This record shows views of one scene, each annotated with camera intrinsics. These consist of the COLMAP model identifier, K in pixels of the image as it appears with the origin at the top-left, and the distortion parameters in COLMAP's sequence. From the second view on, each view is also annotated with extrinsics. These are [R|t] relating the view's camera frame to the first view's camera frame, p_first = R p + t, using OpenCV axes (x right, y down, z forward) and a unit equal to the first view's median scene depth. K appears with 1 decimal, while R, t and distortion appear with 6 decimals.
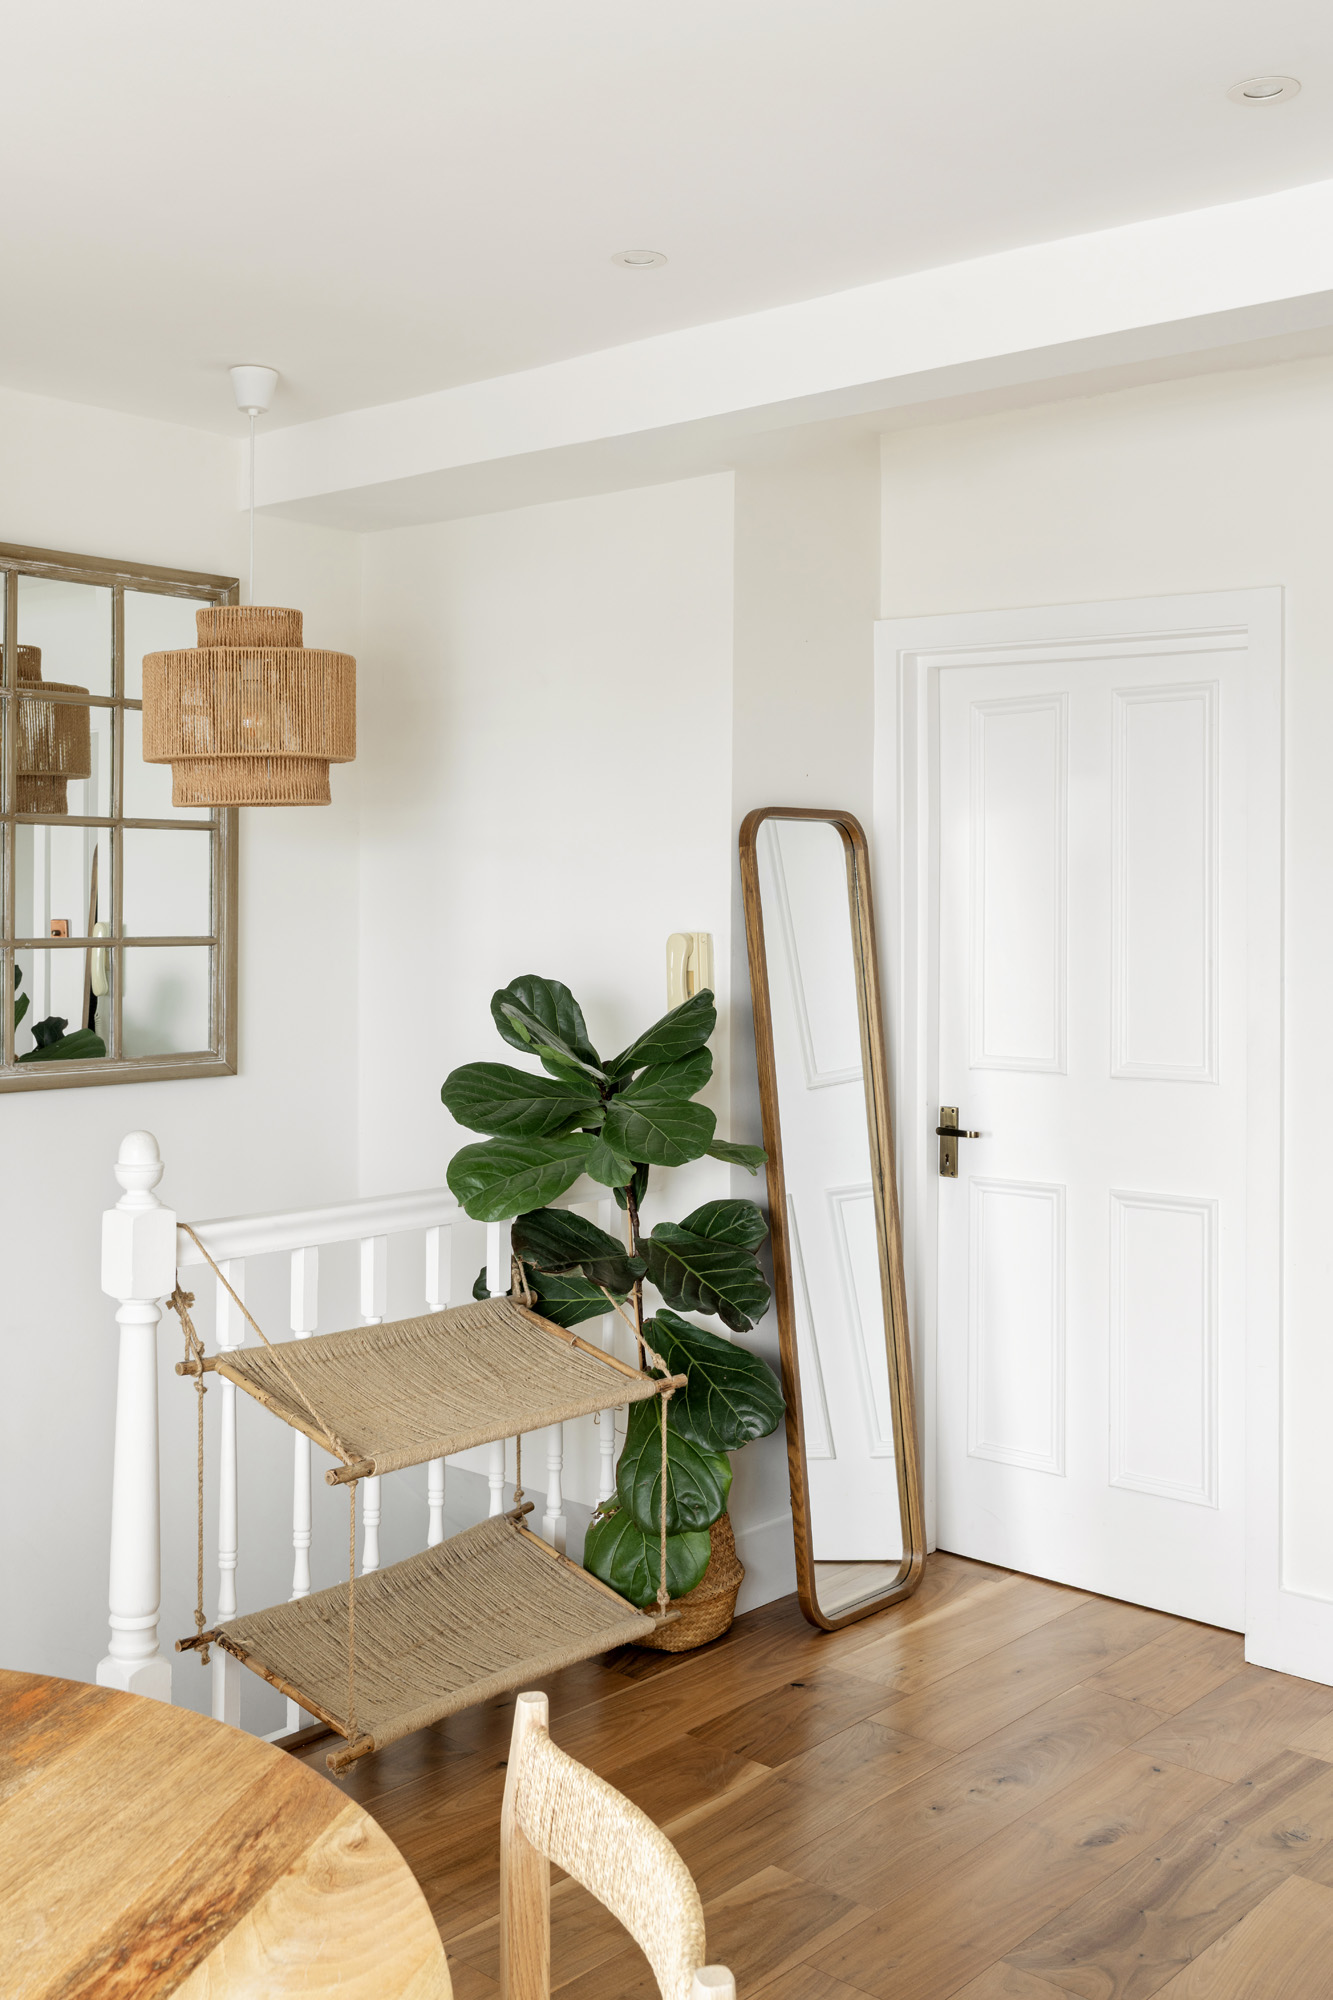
lens RADIAL K [[1982.0, 0, 619.7], [0, 1982.0, 910.3], [0, 0, 1]] dist [-0.002550, 0.000000]
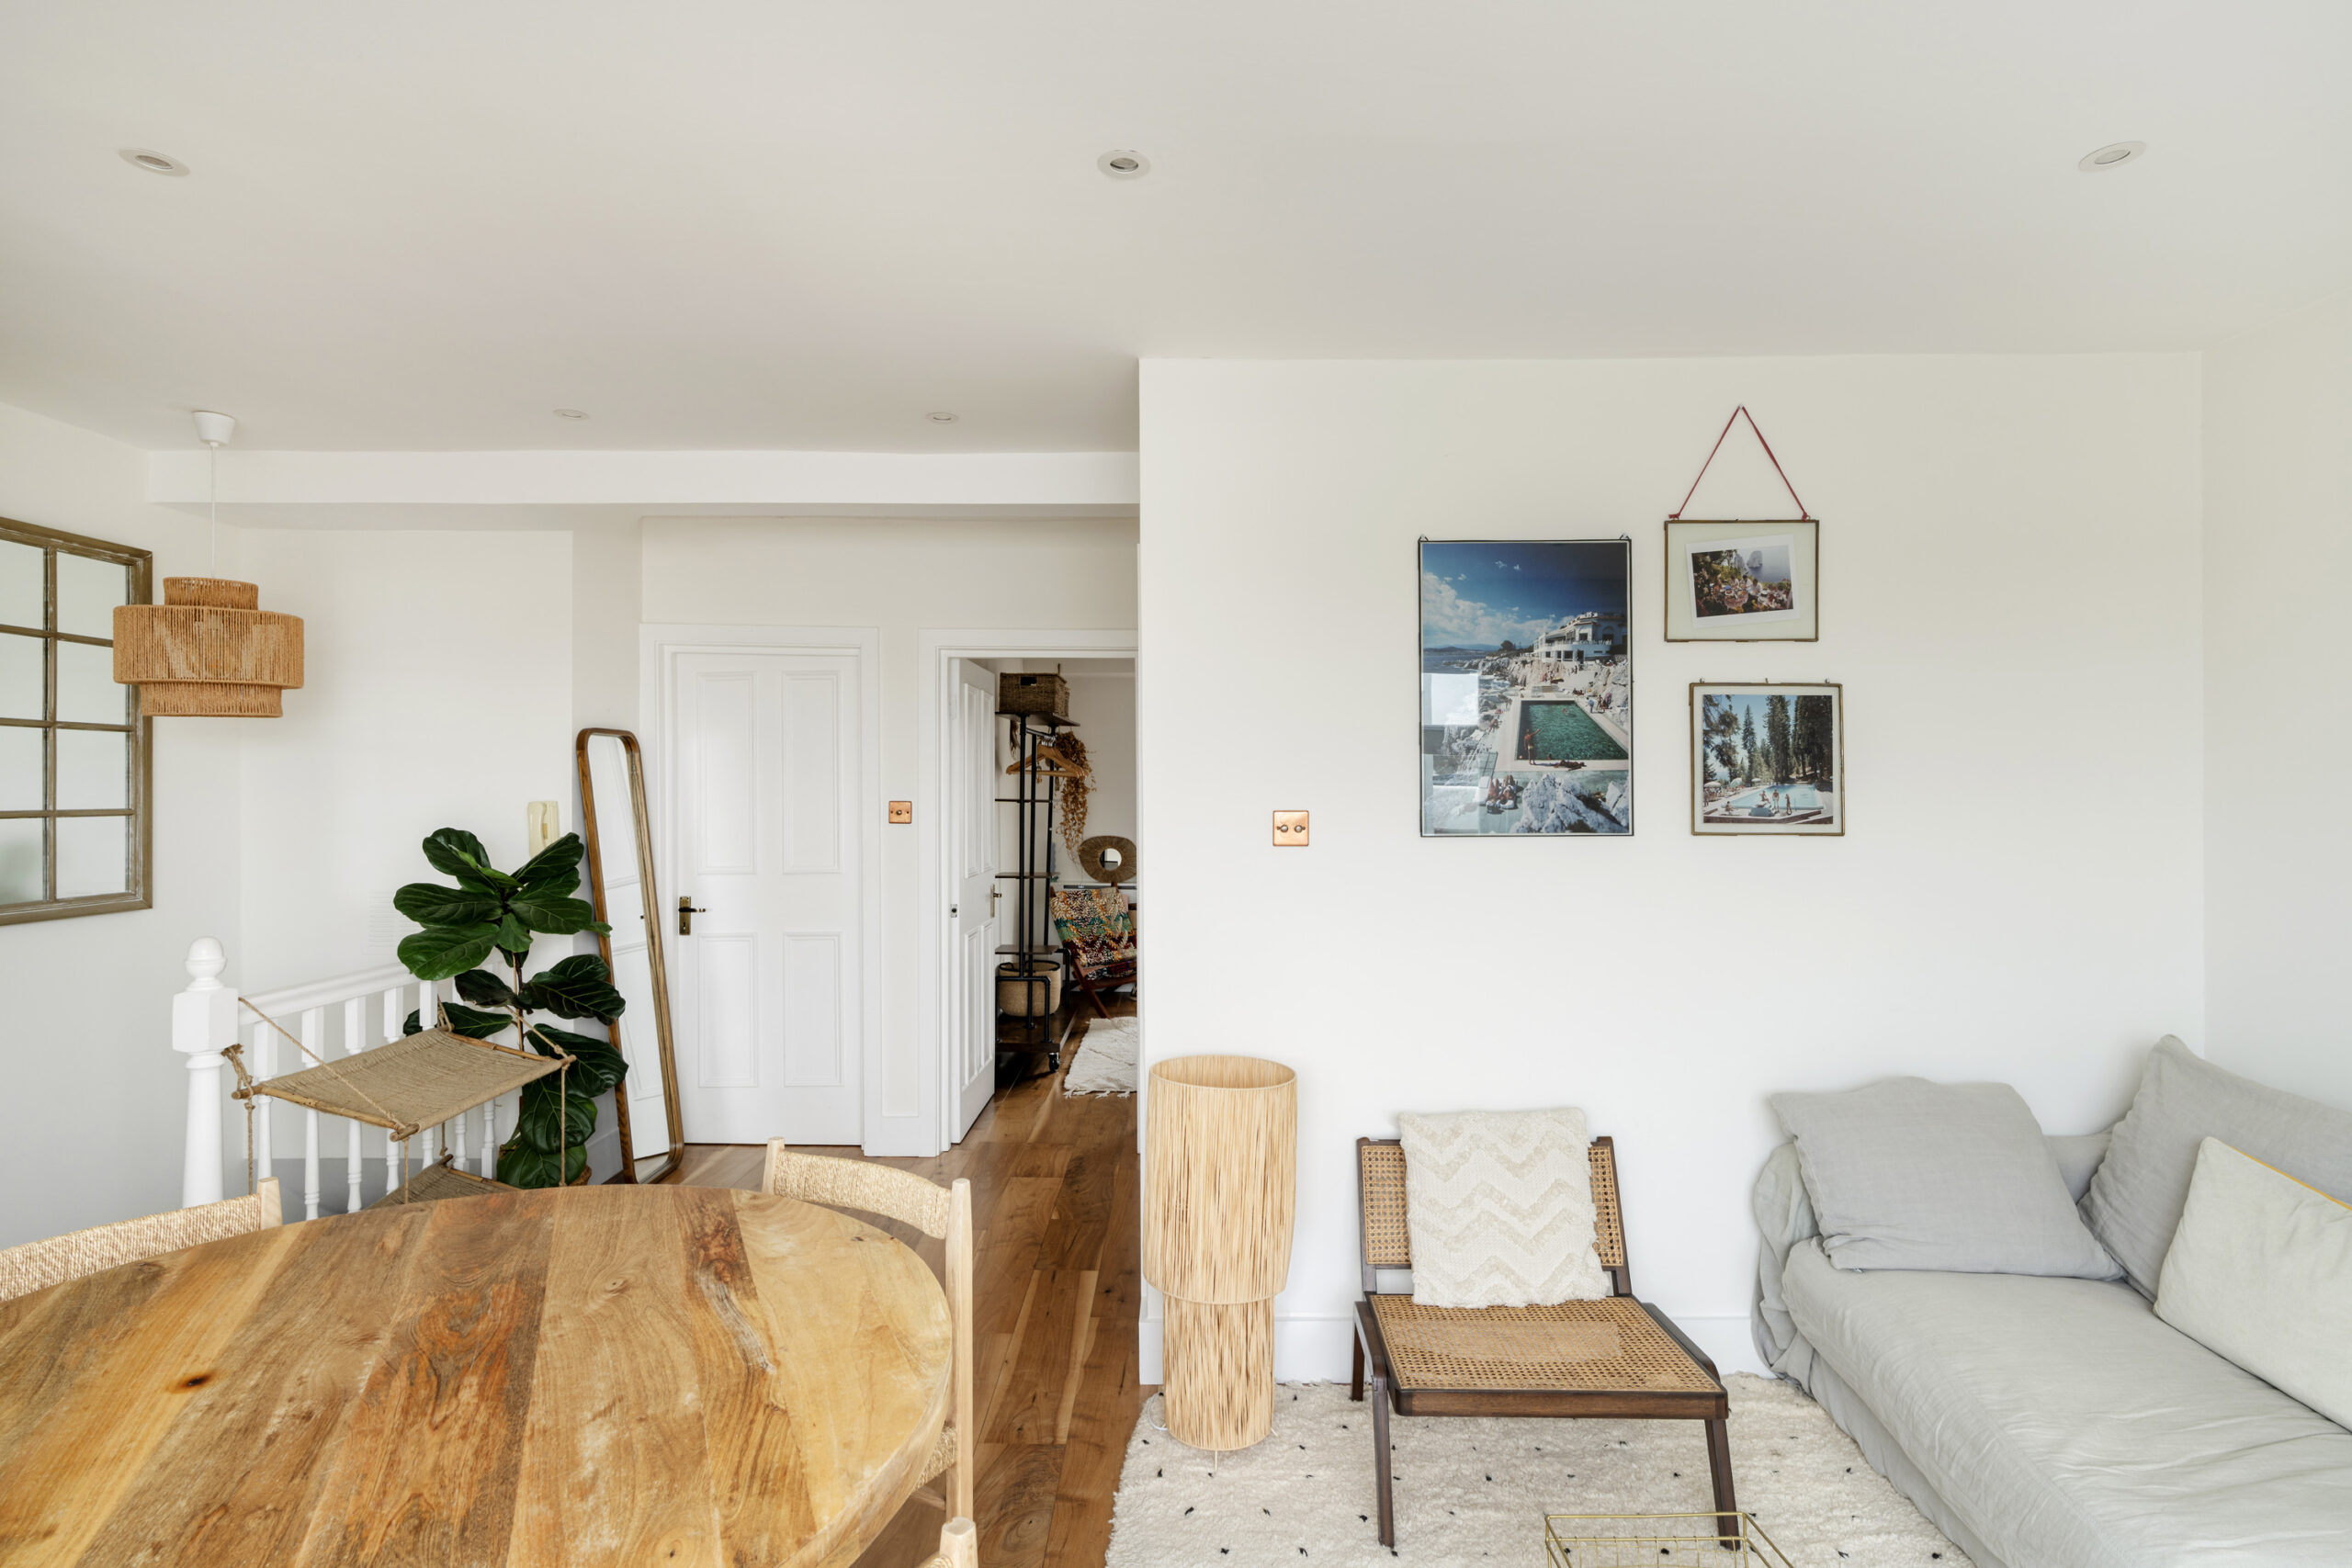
lens RADIAL K [[1166.3, 0, 1181.1], [0, 1166.3, 781.9], [0, 0, 1]] dist [-0.003006, 0.000289]
pose [[0.747541, -0.001275, 0.664214, -0.228515], [0.007930, 0.999944, -0.007004, 0.006888], [-0.664168, 0.010503, 0.747509, -0.106159]]
